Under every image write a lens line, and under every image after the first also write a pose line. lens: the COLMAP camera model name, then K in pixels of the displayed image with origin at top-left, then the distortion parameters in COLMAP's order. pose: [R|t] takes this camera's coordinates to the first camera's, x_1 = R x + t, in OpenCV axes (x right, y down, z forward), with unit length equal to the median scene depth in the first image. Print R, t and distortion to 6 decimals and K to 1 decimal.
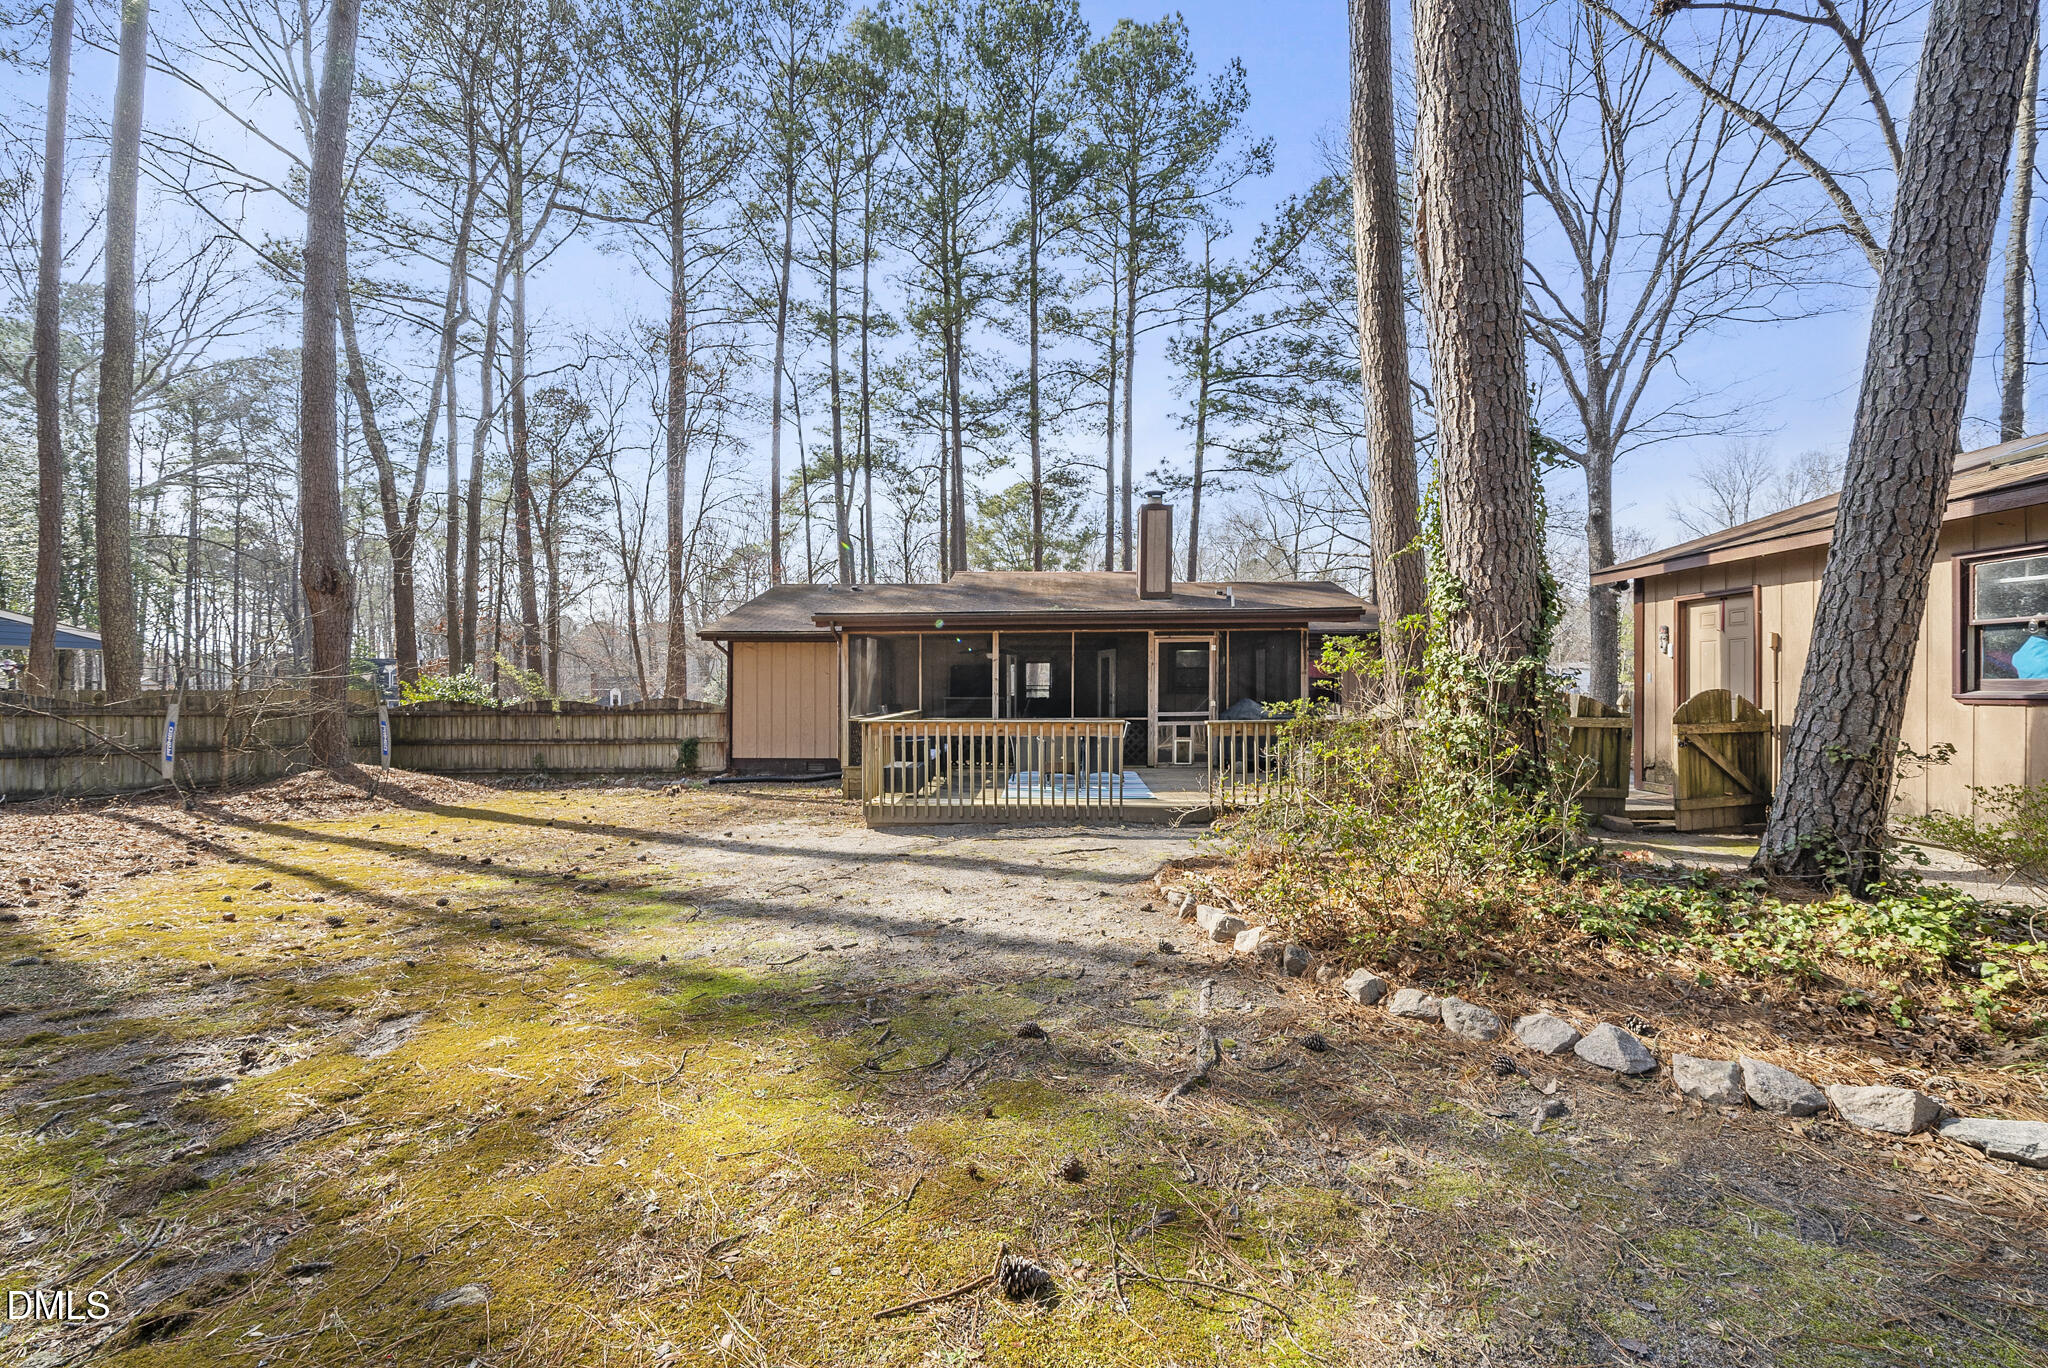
lens RADIAL K [[779.5, 0, 1026.0], [0, 779.5, 685.0], [0, 0, 1]] dist [-0.005977, 0.000091]
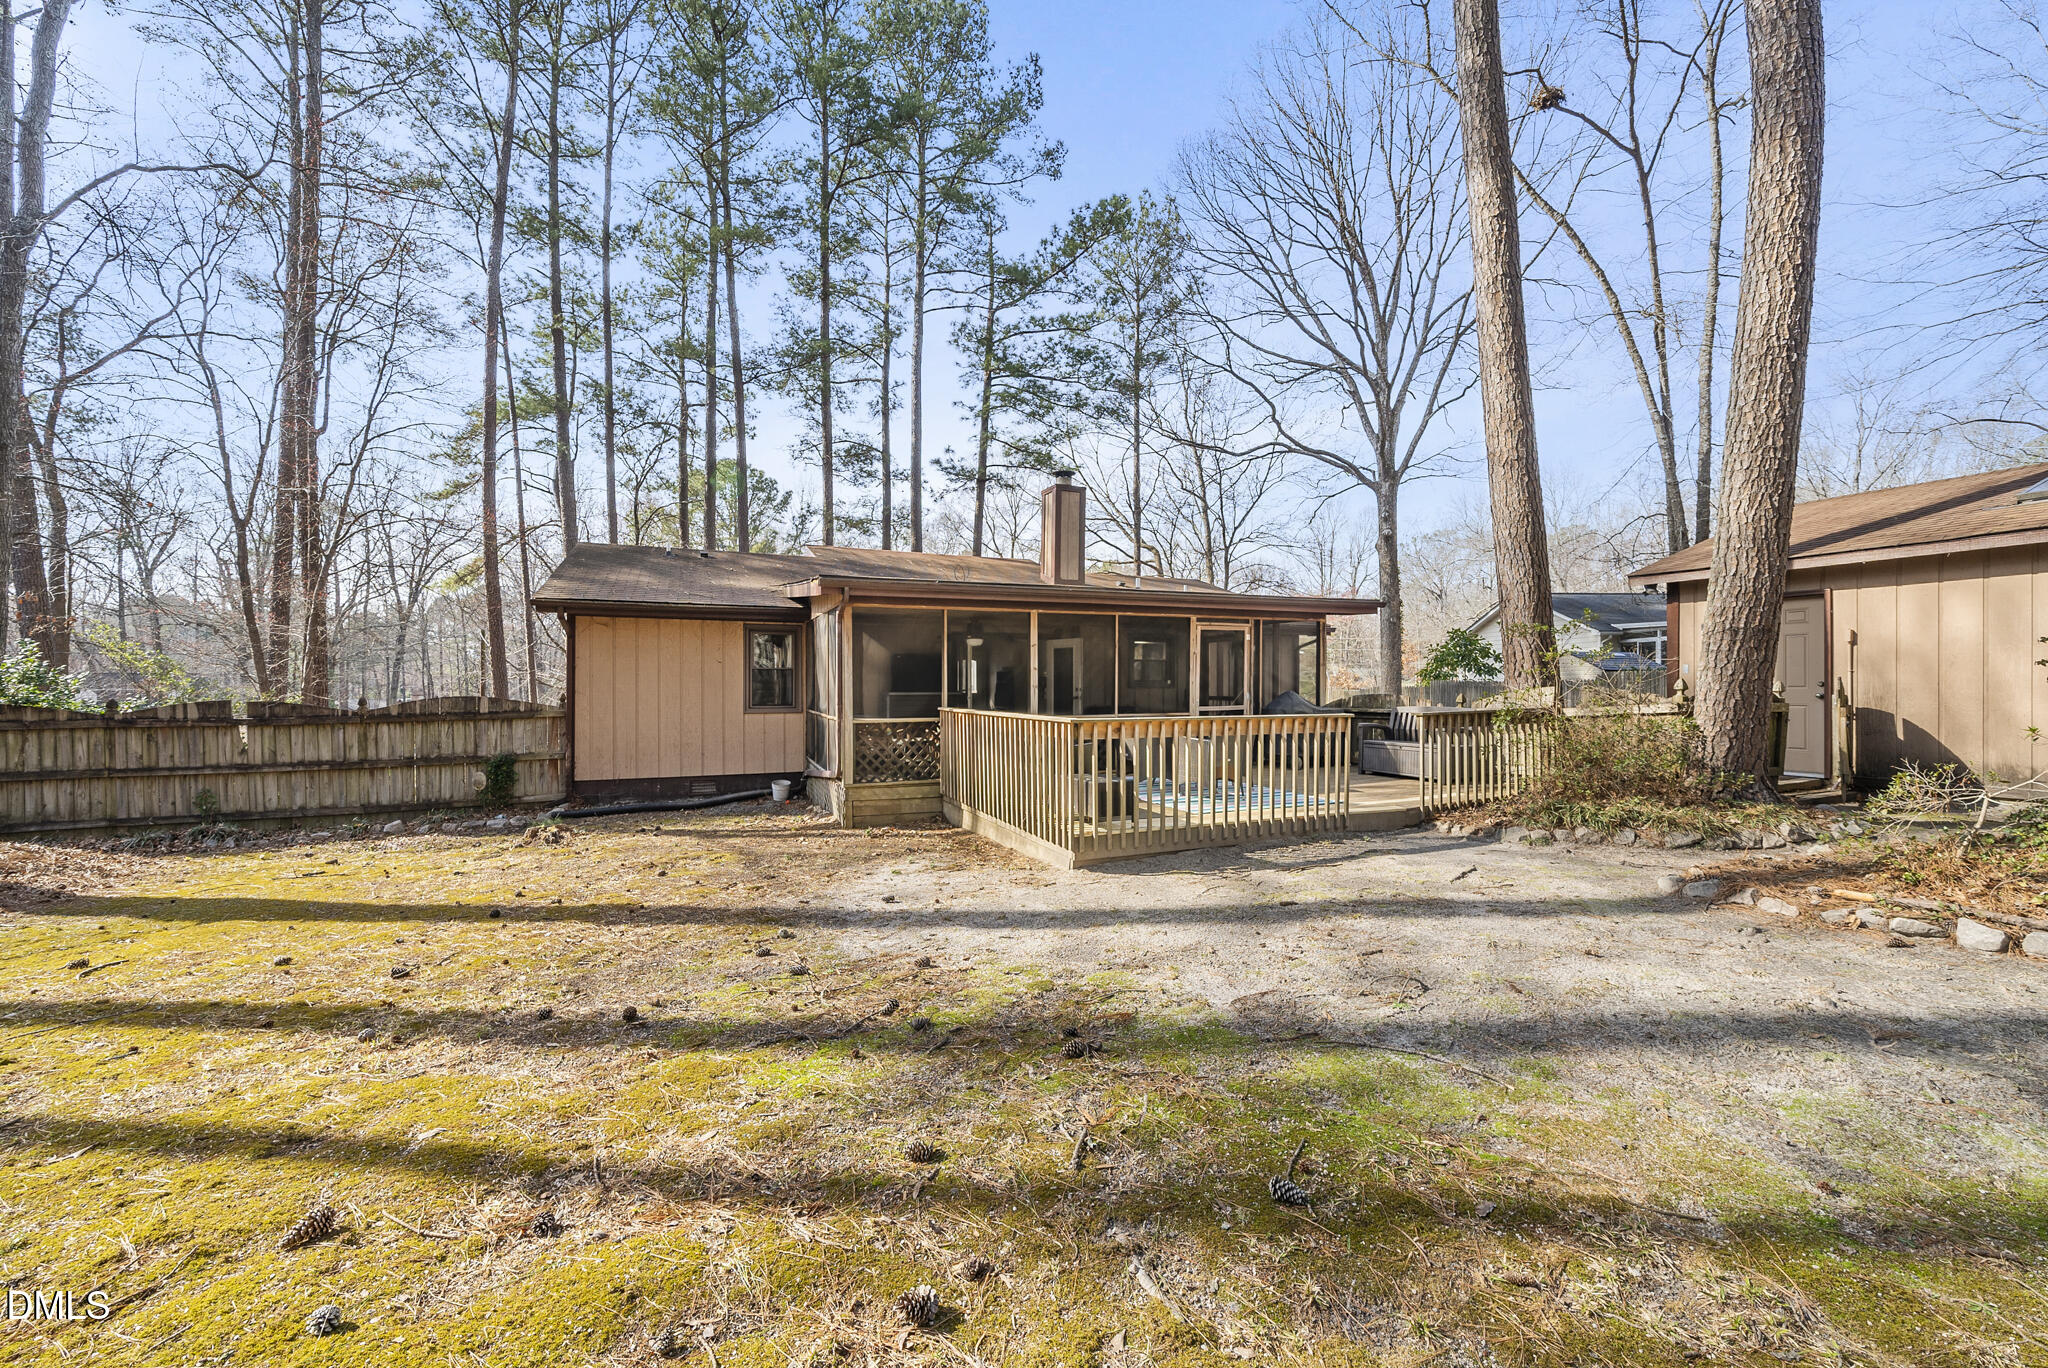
lens RADIAL K [[779.5, 0, 1023.3], [0, 779.5, 682.2], [0, 0, 1]] dist [-0.005977, 0.000091]
pose [[0.912955, 0.002179, 0.408055, -0.290805], [-0.000170, 0.999988, -0.004959, 0.008240], [-0.408061, 0.004458, 0.912944, 0.196187]]
